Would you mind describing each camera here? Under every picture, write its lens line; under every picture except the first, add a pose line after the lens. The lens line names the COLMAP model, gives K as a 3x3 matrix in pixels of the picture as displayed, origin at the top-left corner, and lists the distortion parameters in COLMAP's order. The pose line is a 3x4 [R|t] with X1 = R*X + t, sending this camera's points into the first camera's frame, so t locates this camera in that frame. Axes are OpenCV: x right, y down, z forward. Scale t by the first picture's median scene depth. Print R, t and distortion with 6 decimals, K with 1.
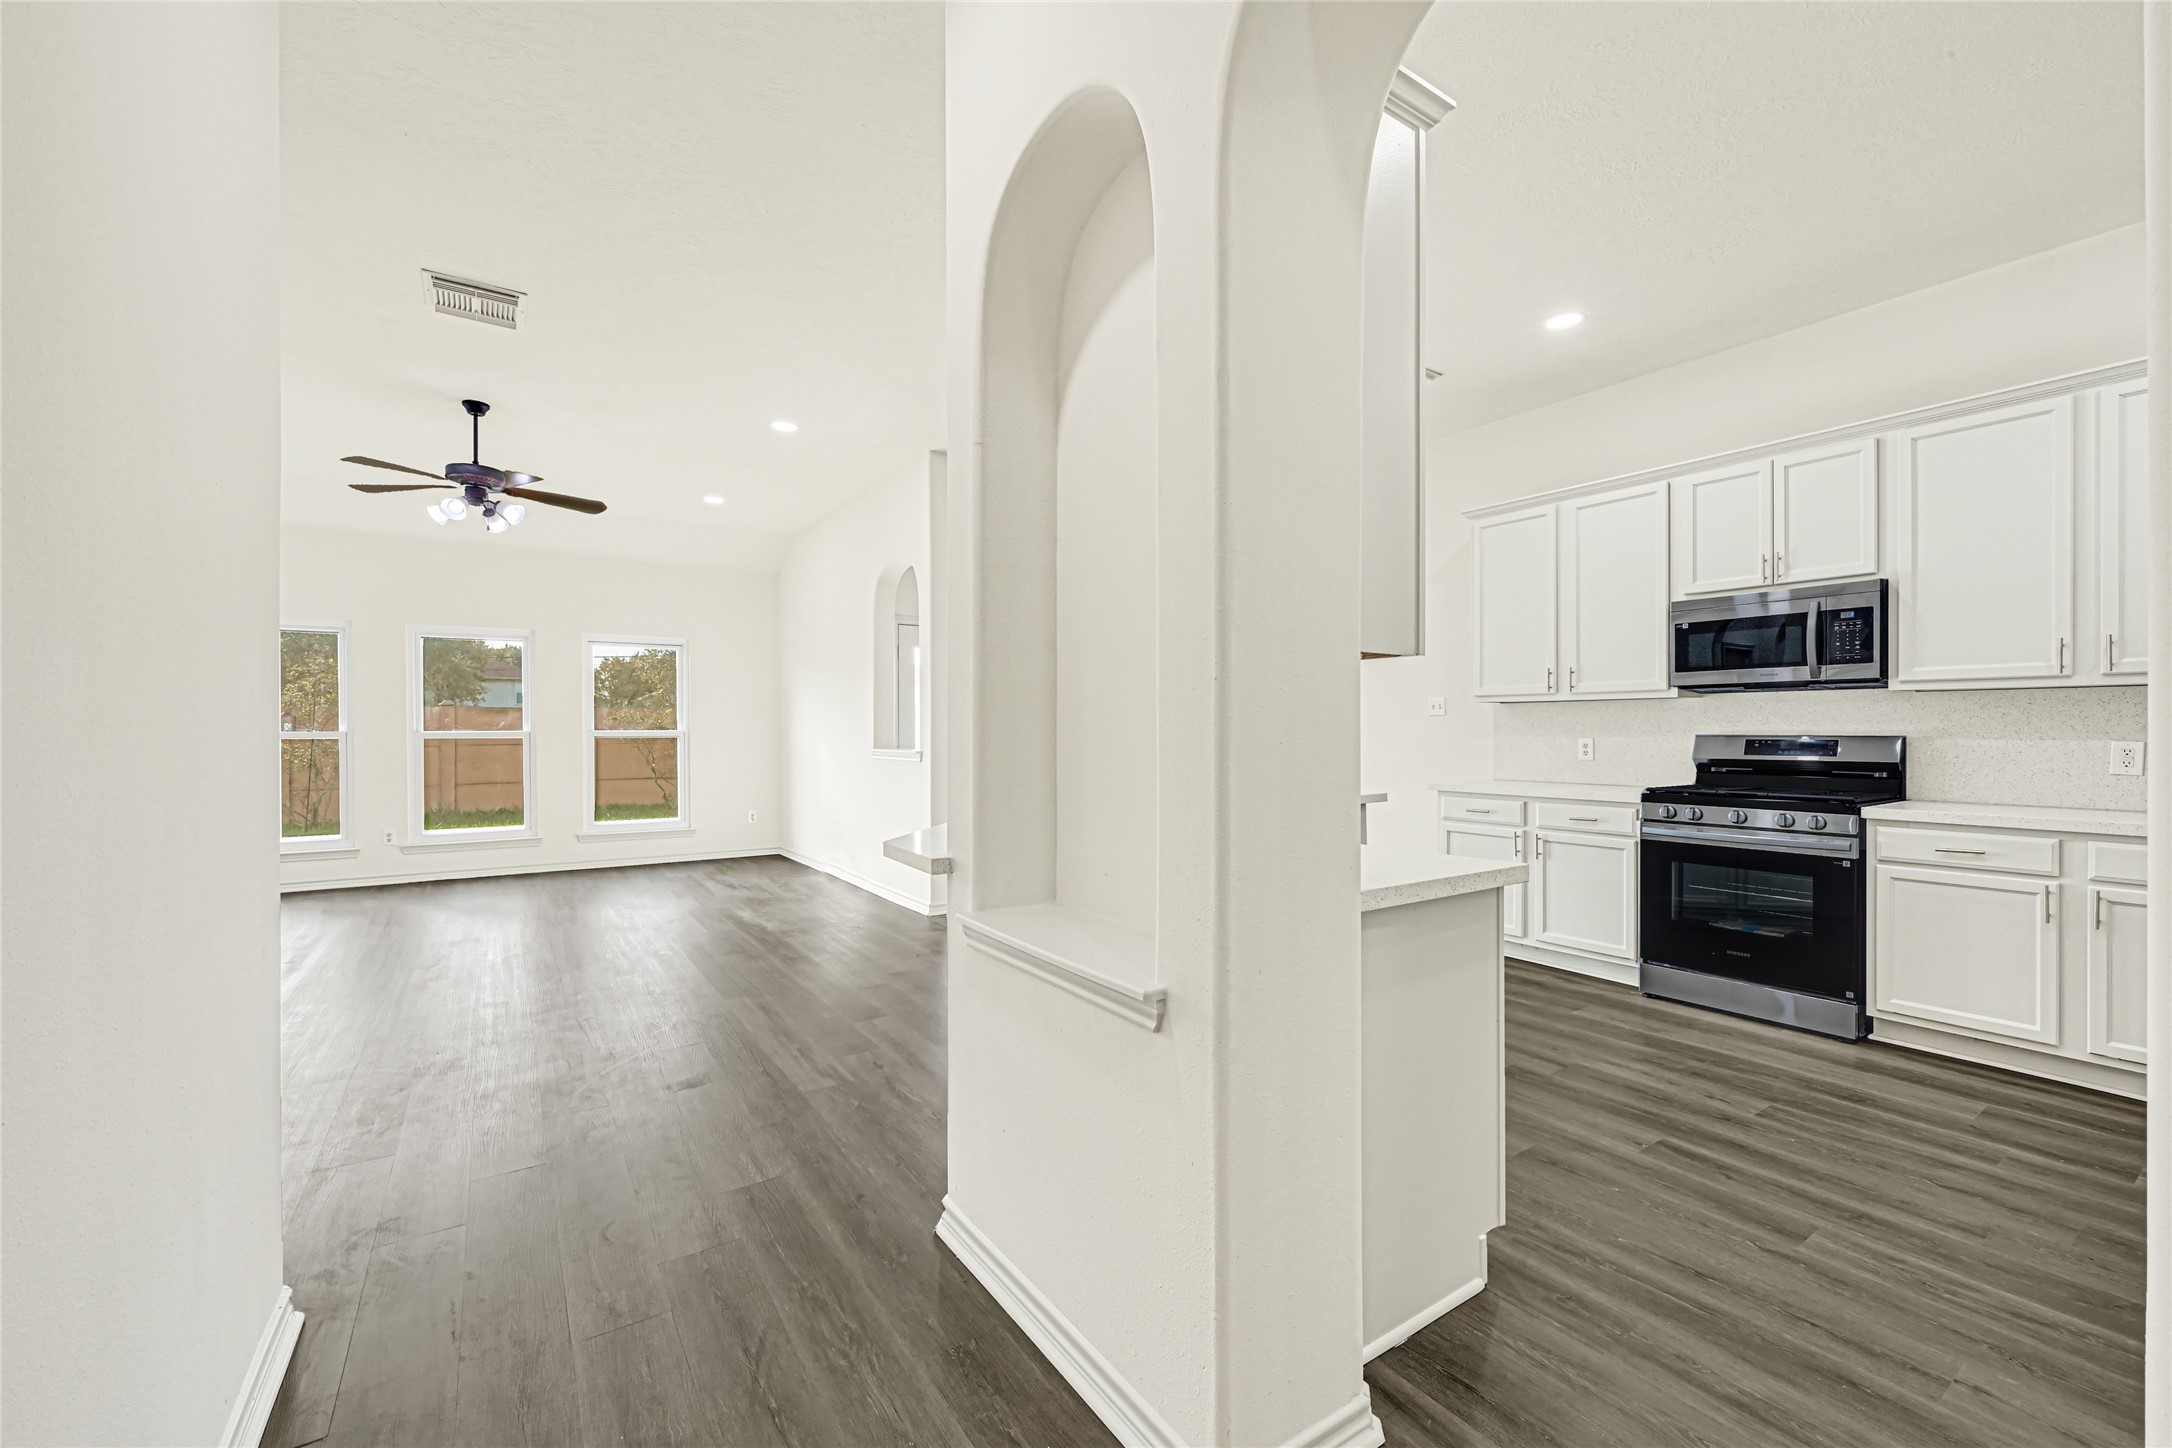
lens RADIAL K [[875.4, 0, 1087.8], [0, 875.4, 751.2], [0, 0, 1]] dist [-0.004303, -0.000357]
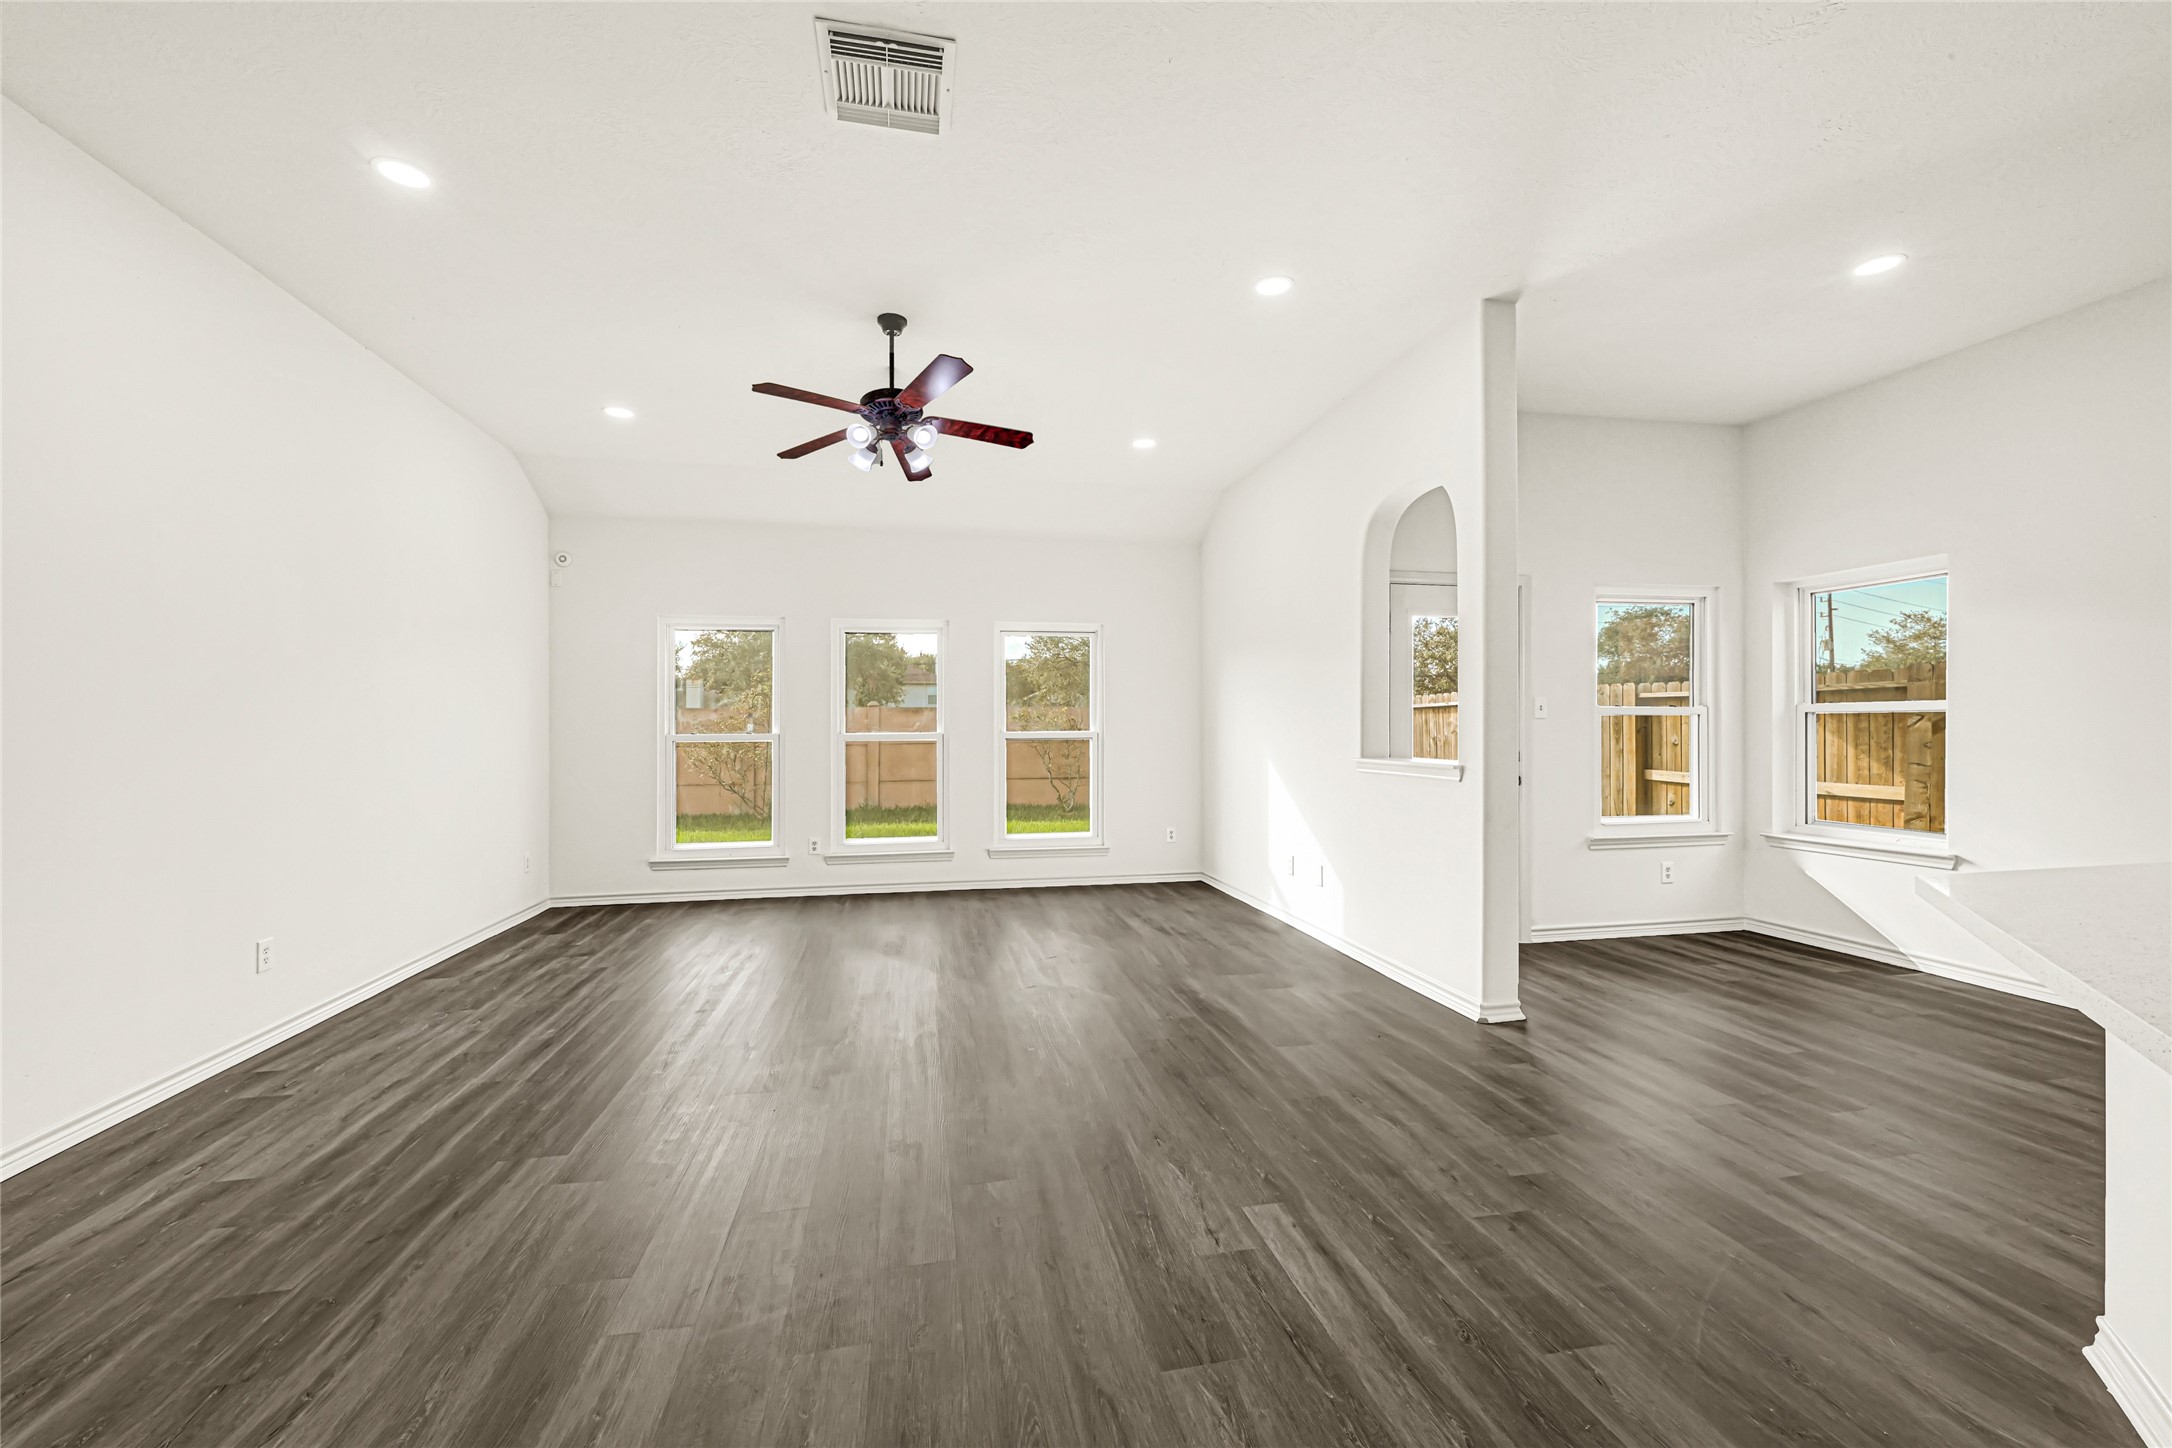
lens RADIAL K [[884.6, 0, 1088.1], [0, 884.6, 733.8], [0, 0, 1]] dist [-0.000020, 0.000288]
pose [[0.921247, -0.000756, -0.388978, -0.230811], [-0.005521, 0.999872, -0.015018, -0.013871], [0.388939, 0.015983, 0.921125, 0.344079]]
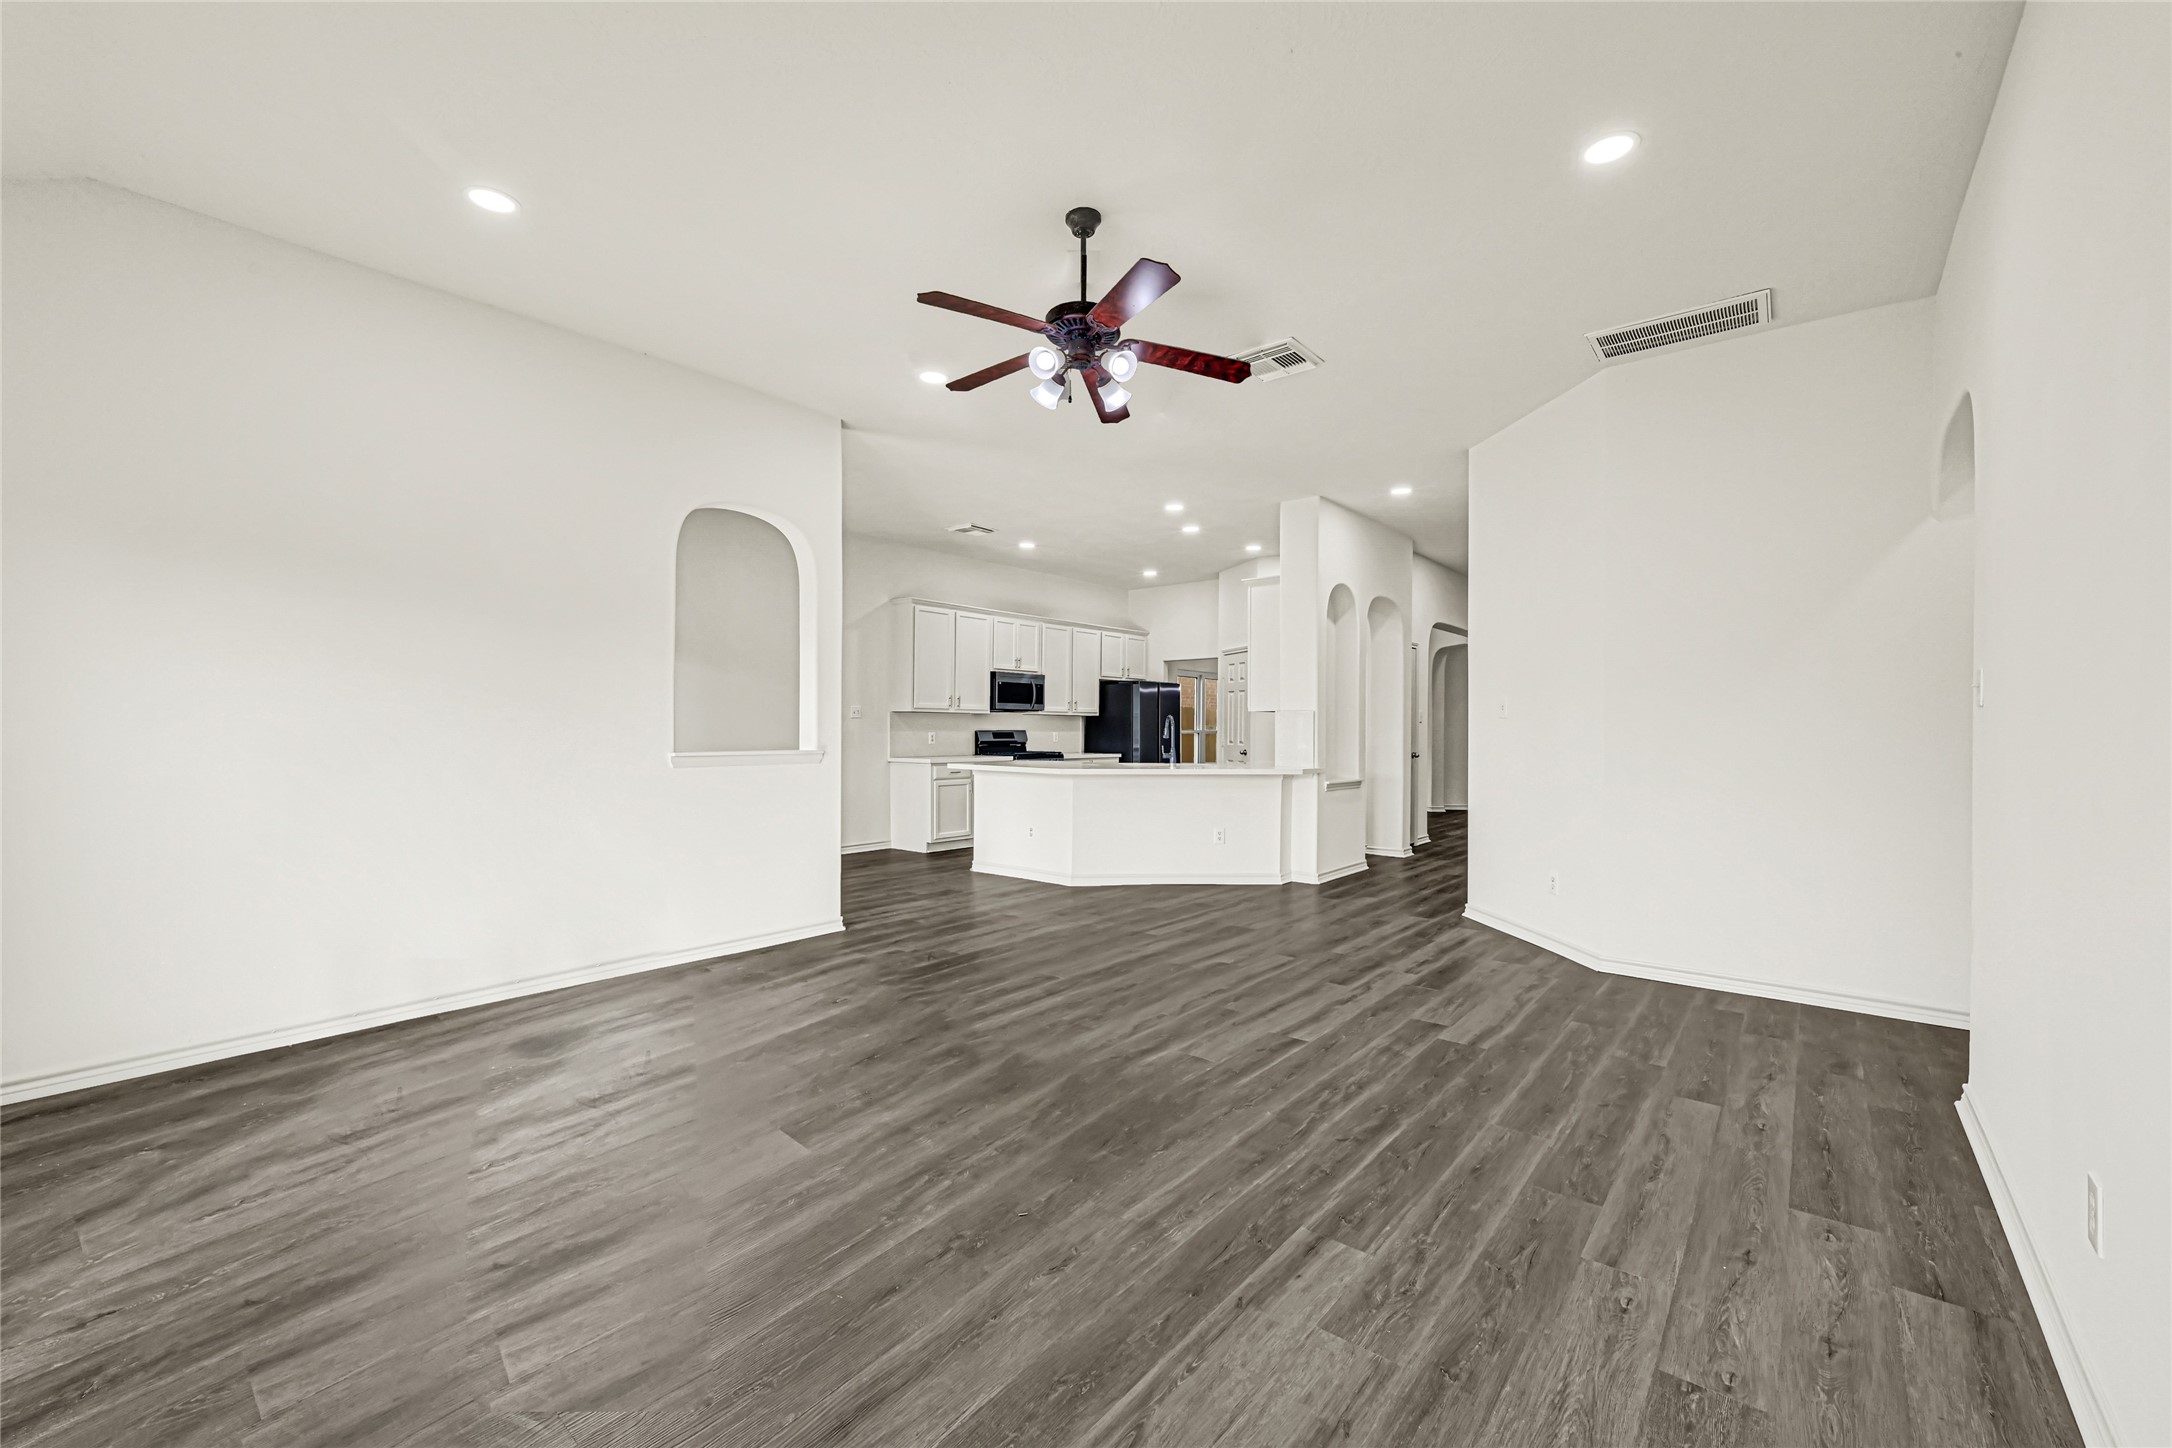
lens RADIAL K [[875.4, 0, 1087.8], [0, 875.4, 751.2], [0, 0, 1]] dist [-0.004303, -0.000357]
pose [[-0.279904, -0.023377, 0.959743, -1.275202], [0.020077, 0.999342, 0.030197, -0.023001], [-0.959818, 0.027721, -0.279250, 1.143230]]
